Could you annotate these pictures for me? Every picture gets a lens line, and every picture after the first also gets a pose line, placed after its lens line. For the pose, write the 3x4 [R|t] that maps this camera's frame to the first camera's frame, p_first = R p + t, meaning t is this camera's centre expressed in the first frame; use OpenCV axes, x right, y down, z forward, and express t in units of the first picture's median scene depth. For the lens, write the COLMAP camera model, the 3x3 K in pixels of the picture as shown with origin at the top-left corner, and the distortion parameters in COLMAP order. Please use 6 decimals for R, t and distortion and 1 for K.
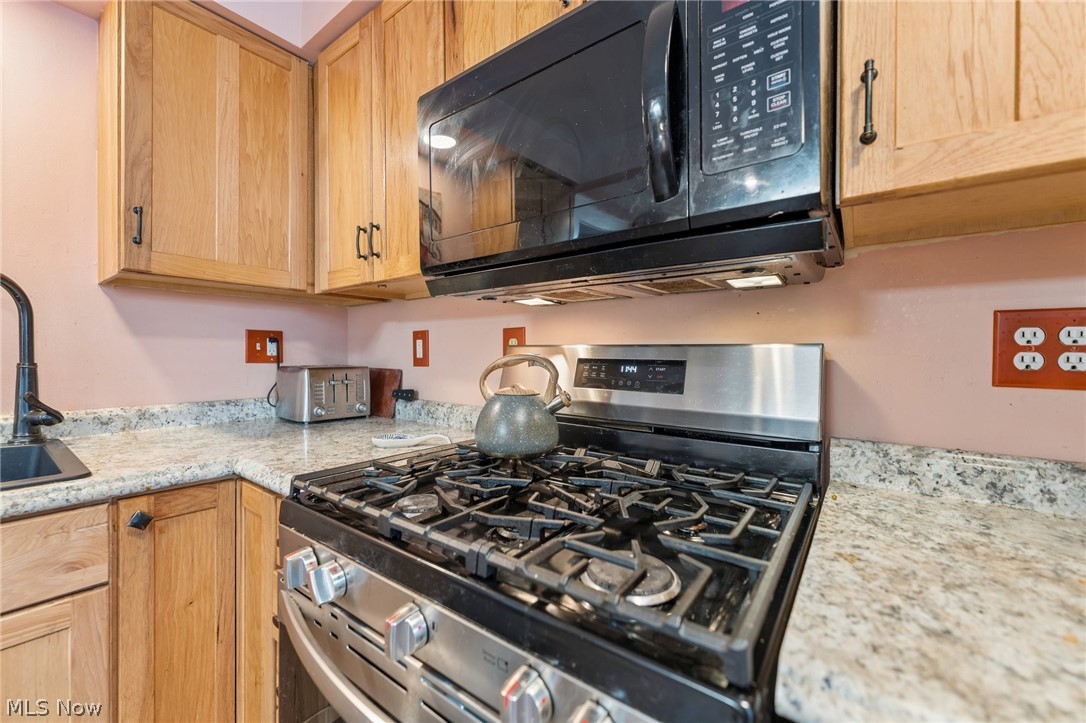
lens RADIAL K [[434.3, 0, 538.2], [0, 434.3, 359.8], [0, 0, 1]] dist [-0.002177, -0.000377]
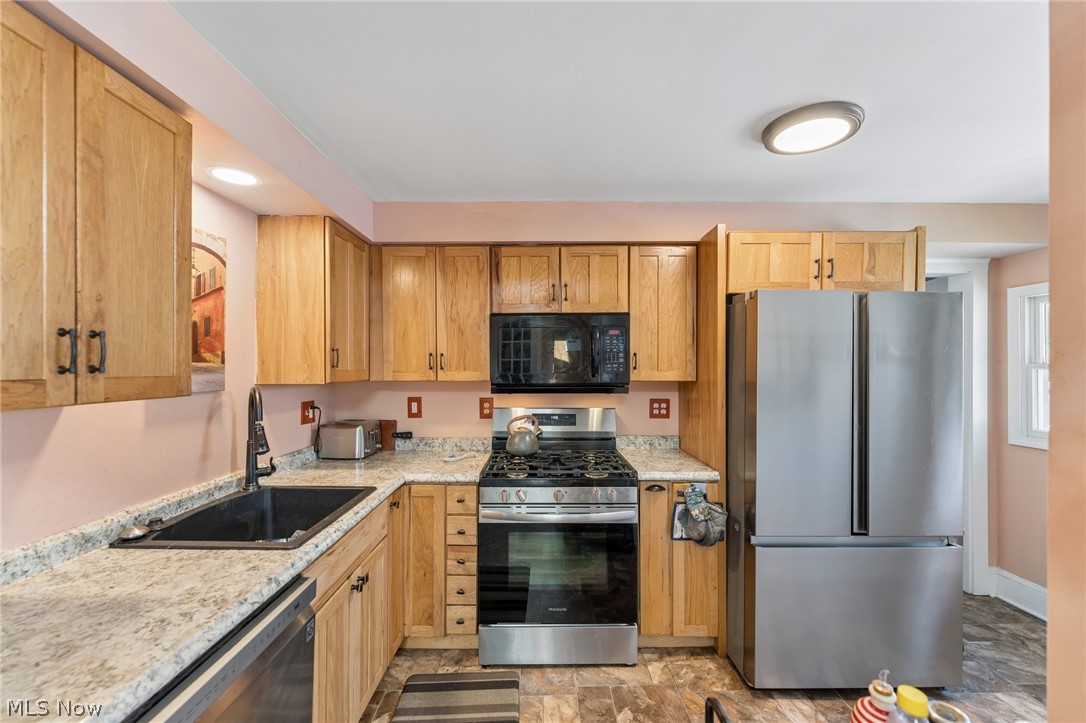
lens RADIAL K [[434.3, 0, 529.4], [0, 434.3, 370.2], [0, 0, 1]] dist [-0.002177, -0.000377]
pose [[0.807893, -0.012875, 0.589188, -1.712802], [0.014938, 0.999887, 0.001366, -0.317258], [-0.589140, 0.007697, 0.807994, -1.230184]]
